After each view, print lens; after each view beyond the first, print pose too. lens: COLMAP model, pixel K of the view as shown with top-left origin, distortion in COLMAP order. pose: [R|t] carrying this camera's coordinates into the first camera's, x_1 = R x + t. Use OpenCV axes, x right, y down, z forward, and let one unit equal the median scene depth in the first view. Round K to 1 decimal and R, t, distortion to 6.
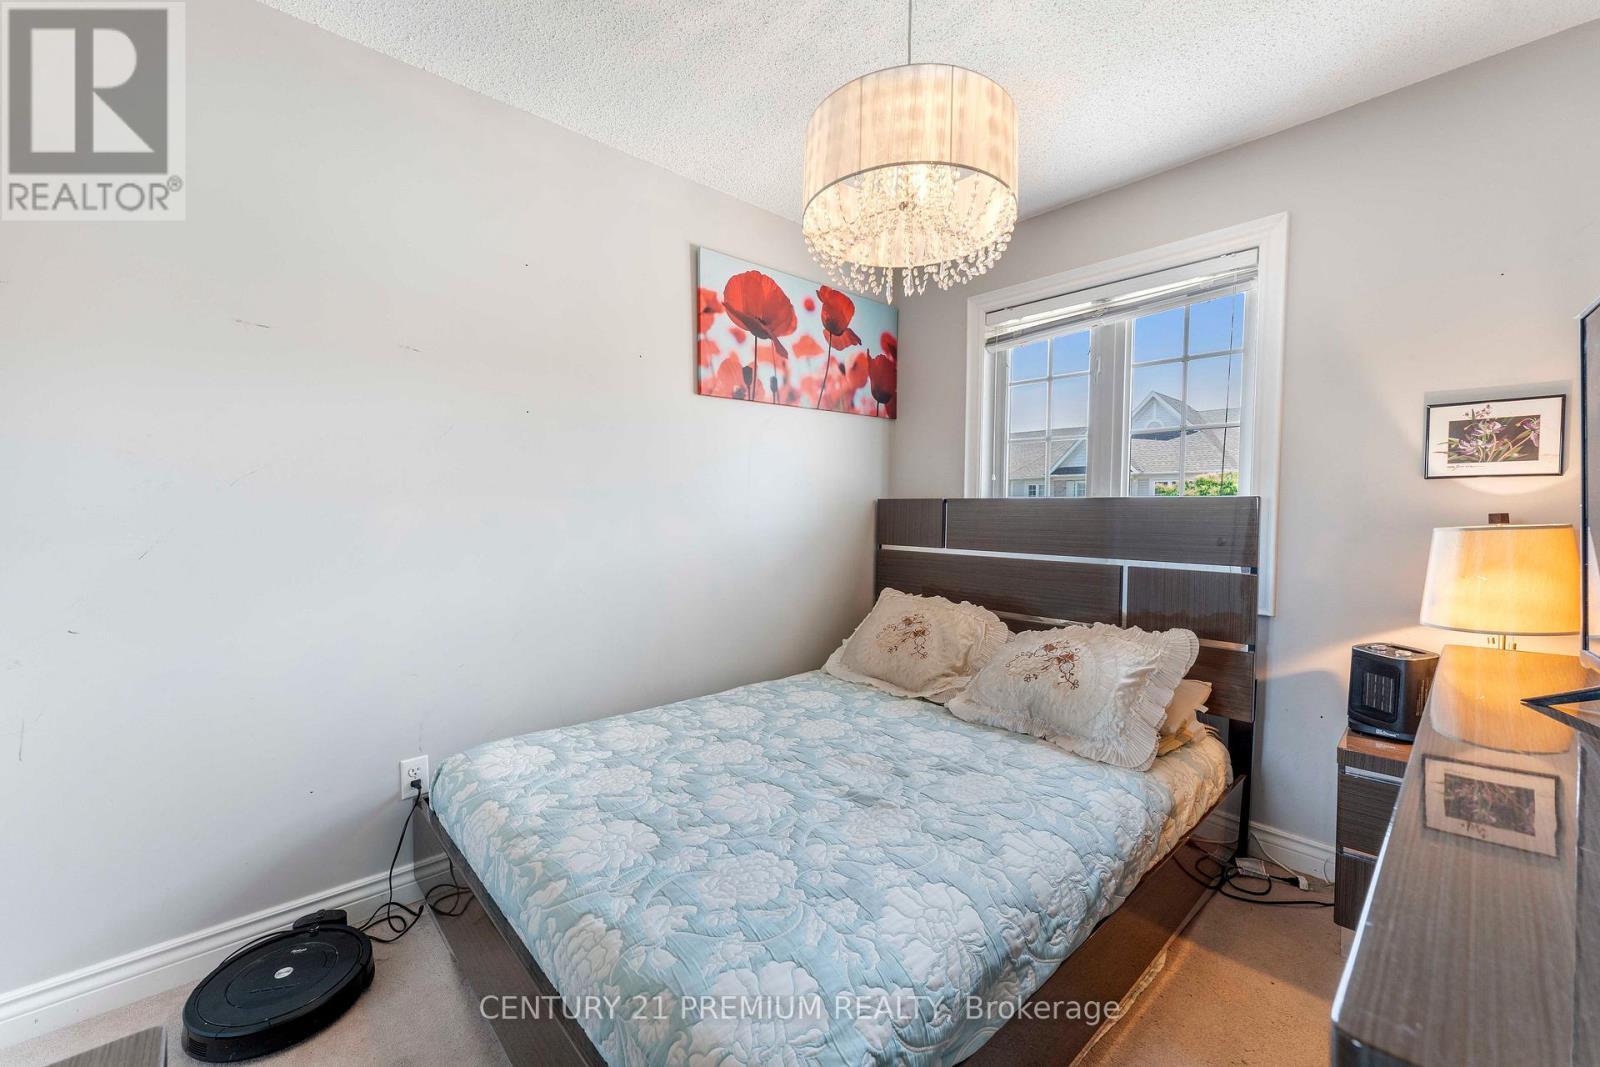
lens RADIAL K [[650.5, 0, 797.5], [0, 650.5, 526.7], [0, 0, 1]] dist [0.000543, -0.000157]
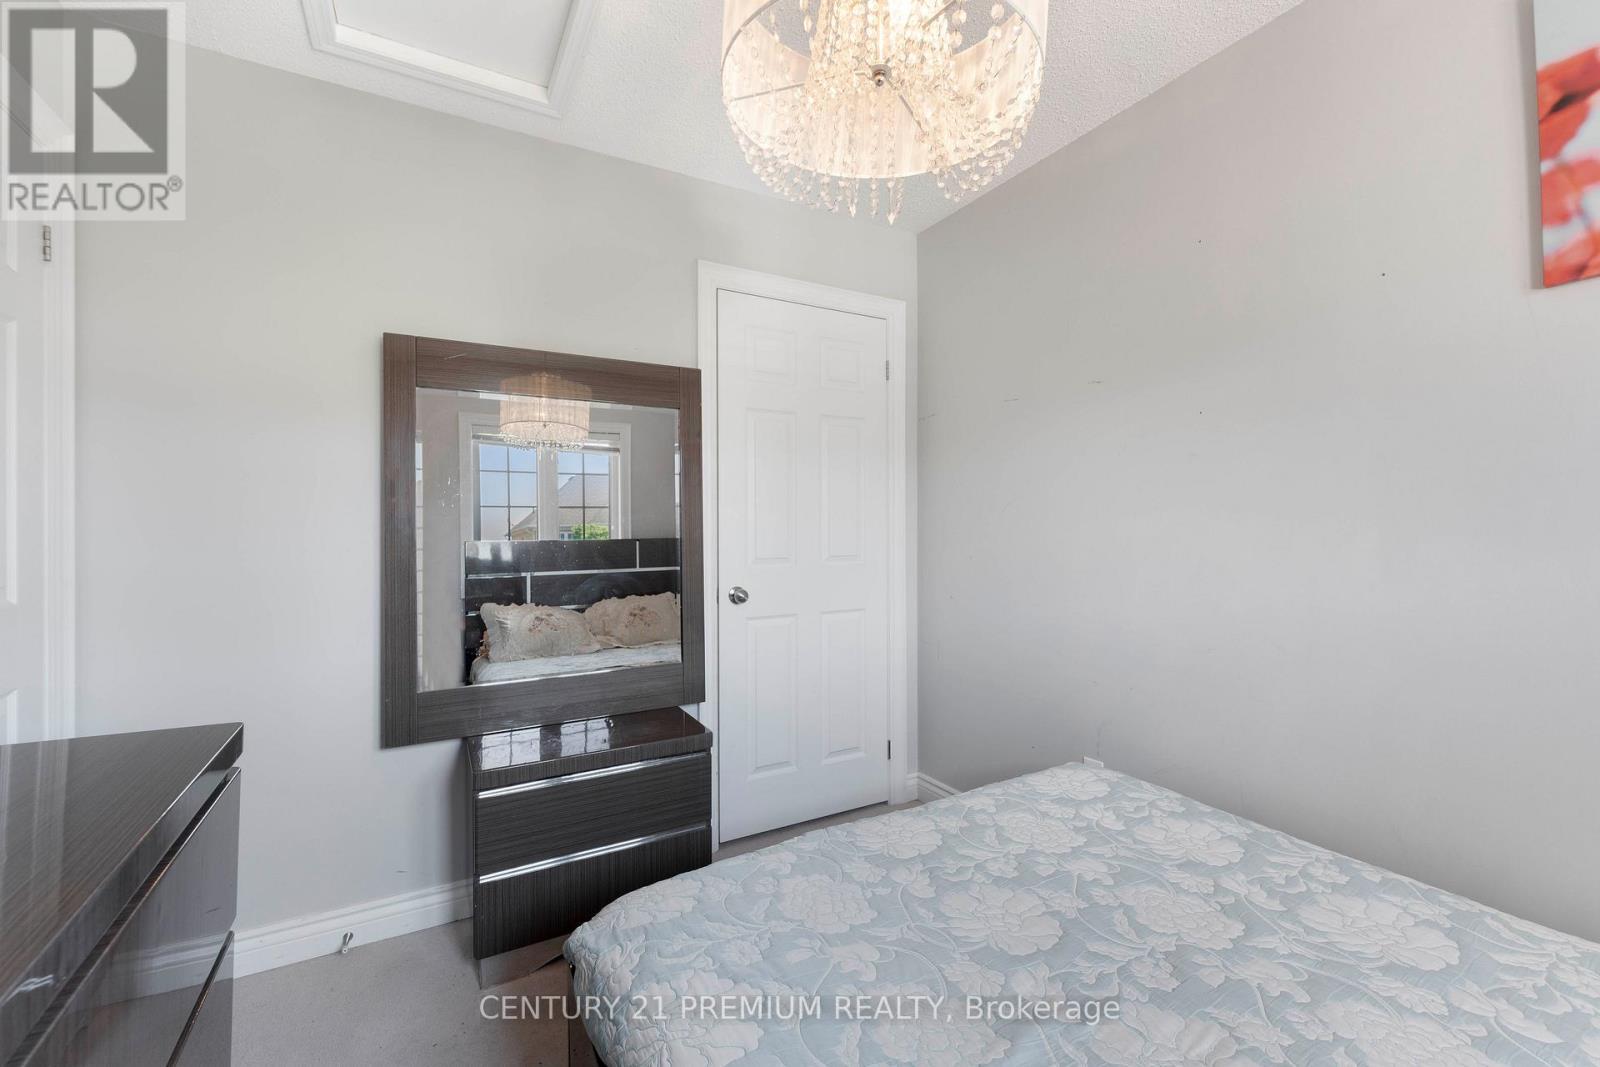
lens RADIAL K [[650.5, 0, 797.9], [0, 650.5, 519.5], [0, 0, 1]] dist [0.000543, -0.000157]
pose [[-0.225158, -0.020705, -0.974102, 0.584793], [-0.023521, 0.999598, -0.015810, -0.014595], [0.974038, 0.019352, -0.225555, 0.761451]]
